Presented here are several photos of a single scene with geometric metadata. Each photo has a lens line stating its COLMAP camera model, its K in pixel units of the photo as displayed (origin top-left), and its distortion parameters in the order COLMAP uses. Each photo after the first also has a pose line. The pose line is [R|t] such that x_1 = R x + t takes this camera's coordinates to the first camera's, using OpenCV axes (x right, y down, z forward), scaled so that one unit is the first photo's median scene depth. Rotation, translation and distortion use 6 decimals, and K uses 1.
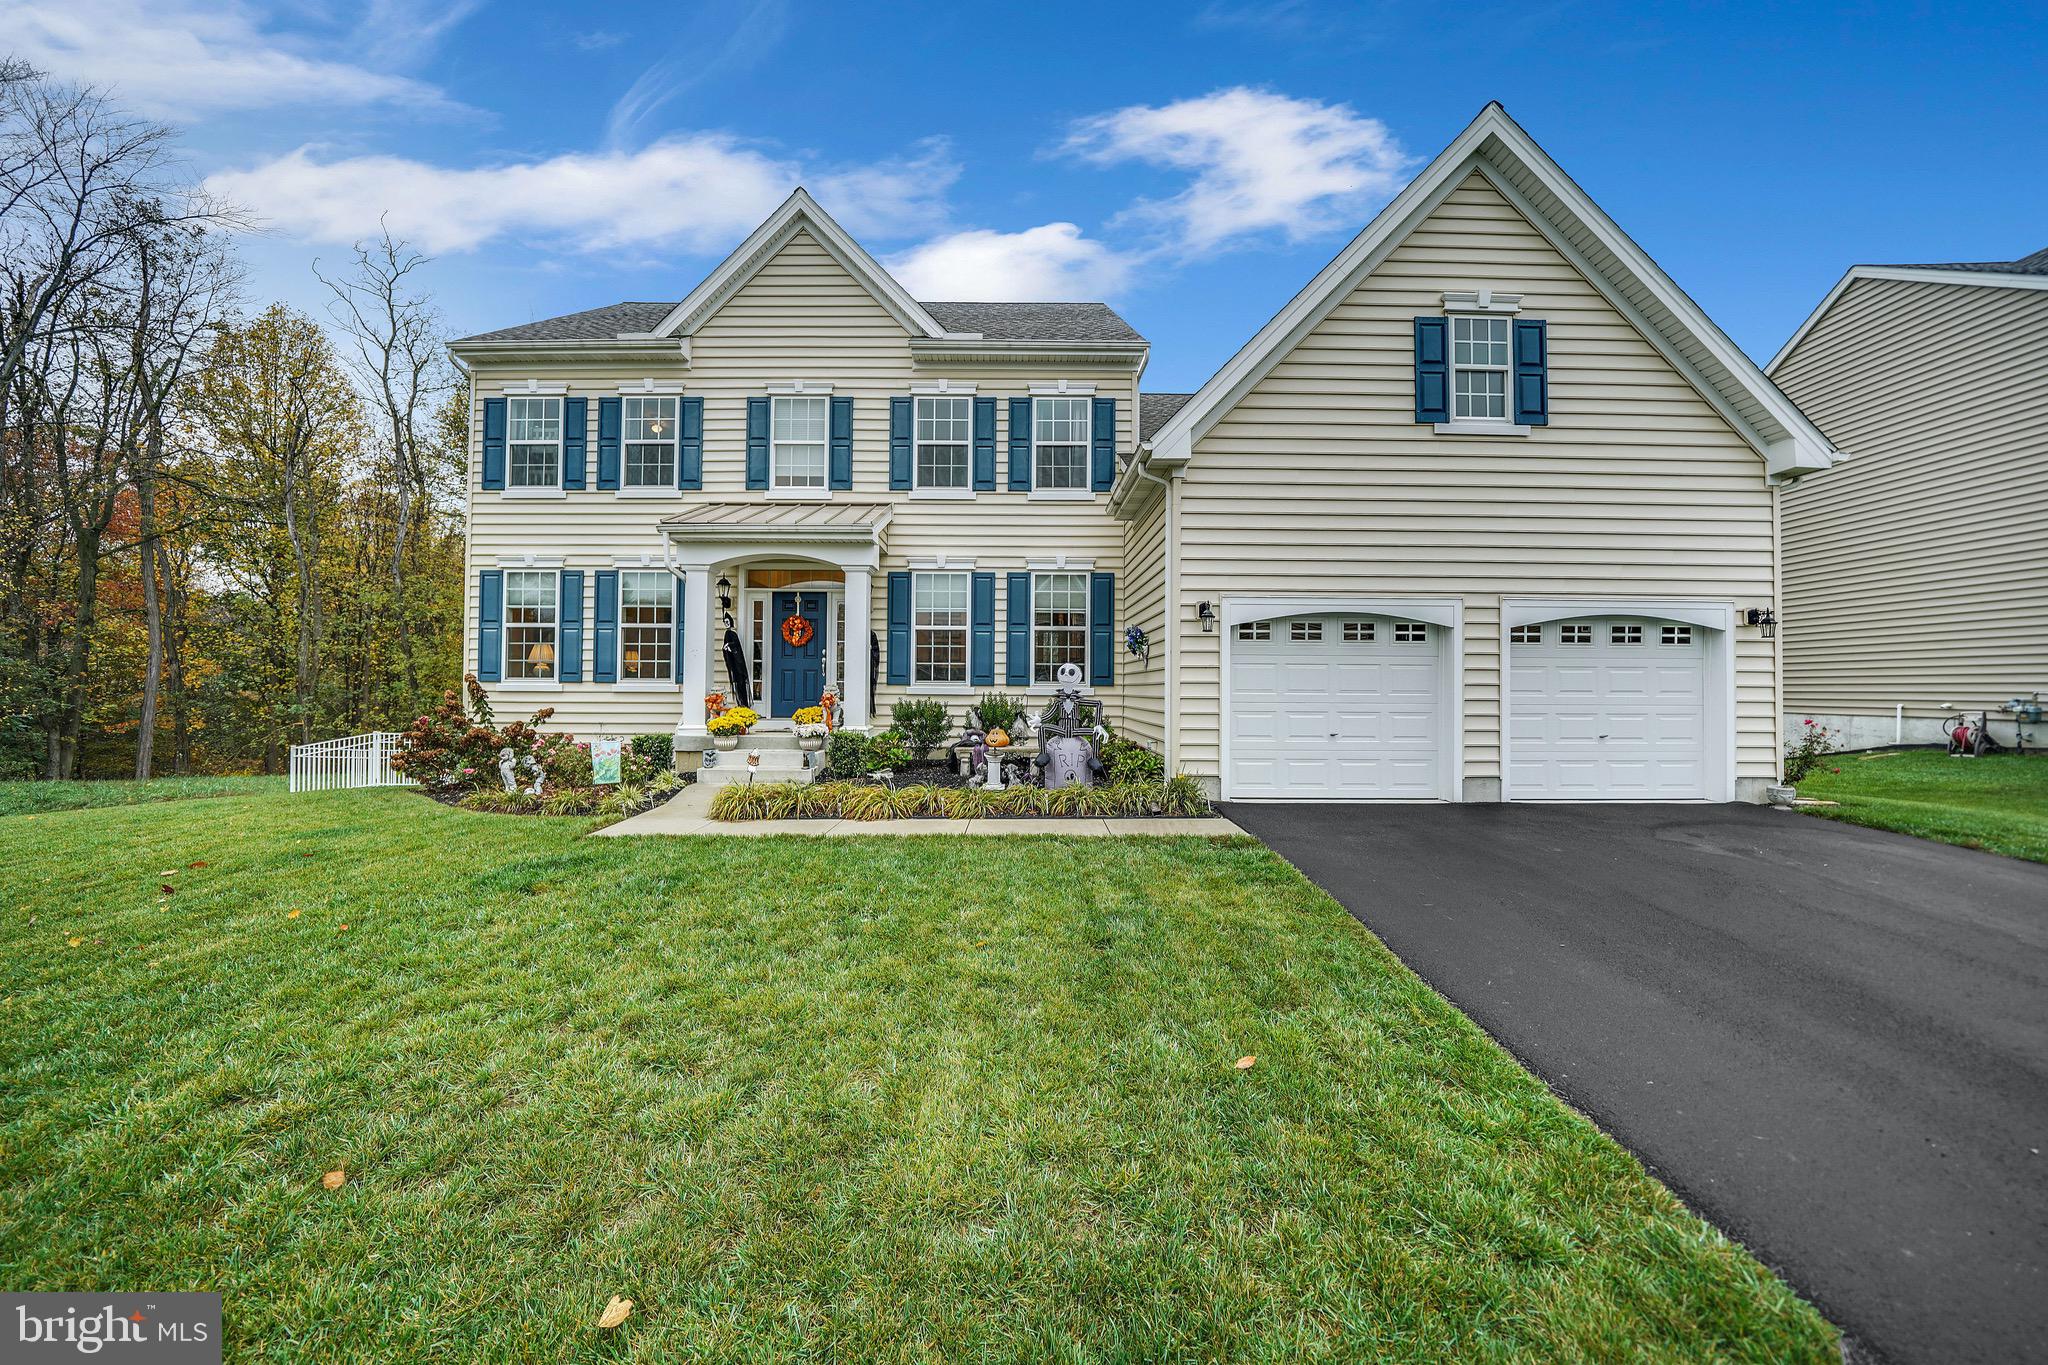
lens RADIAL K [[708.4, 0, 1015.8], [0, 708.4, 681.9], [0, 0, 1]] dist [-0.021395, 0.000358]
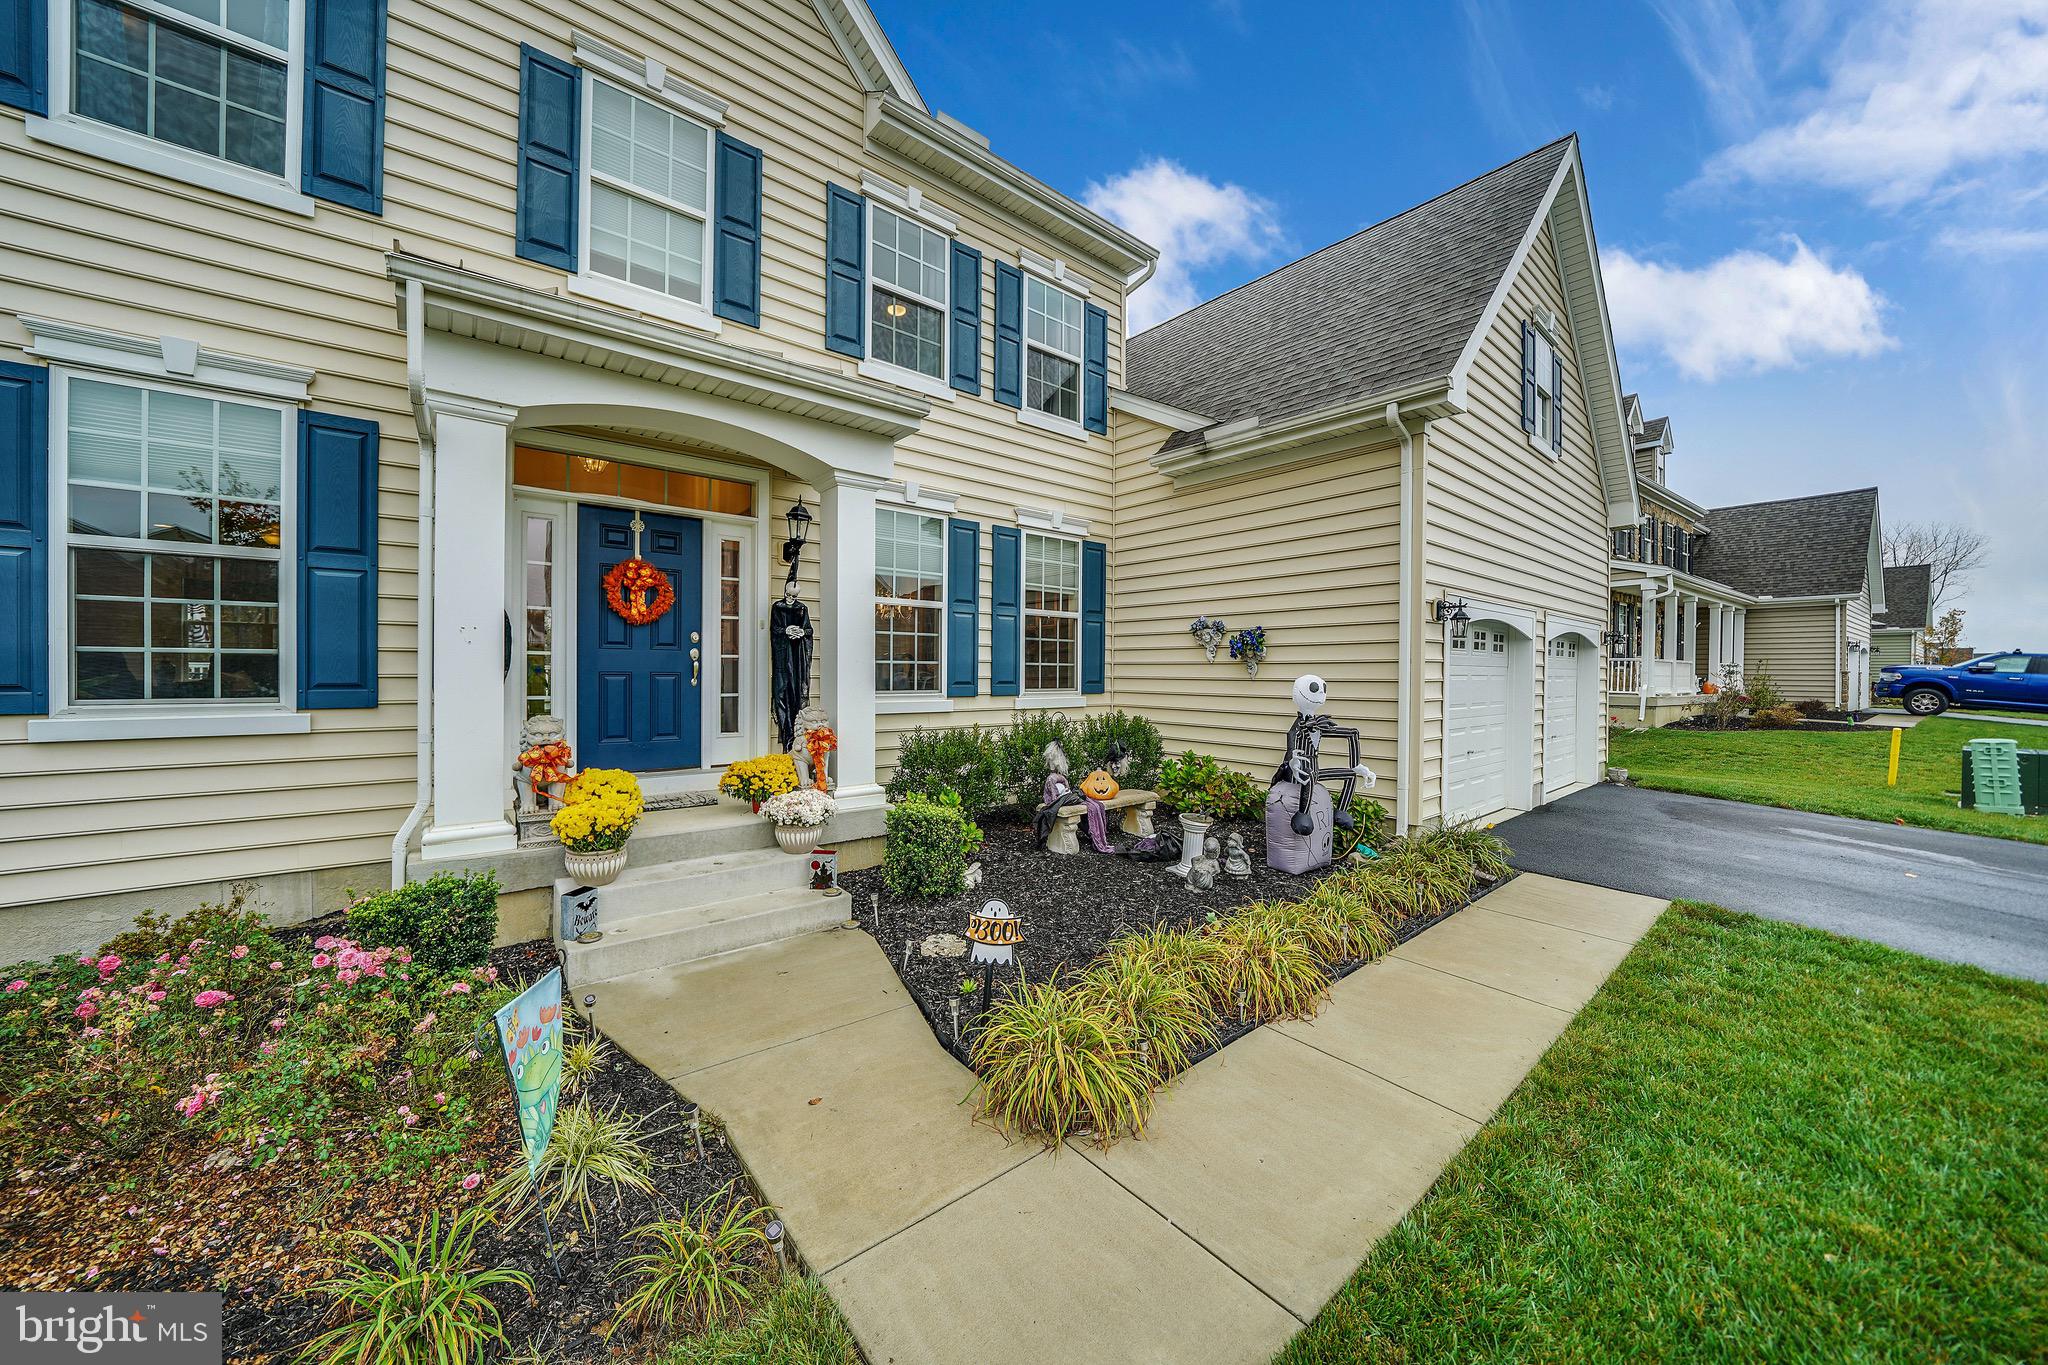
lens RADIAL K [[708.4, 0, 1026.1], [0, 708.4, 679.8], [0, 0, 1]] dist [-0.021395, 0.000358]
pose [[0.780847, -0.007671, 0.624675, -0.402090], [-0.008112, 0.999716, 0.022417, -0.025251], [-0.624670, -0.022572, 0.780563, 0.463186]]
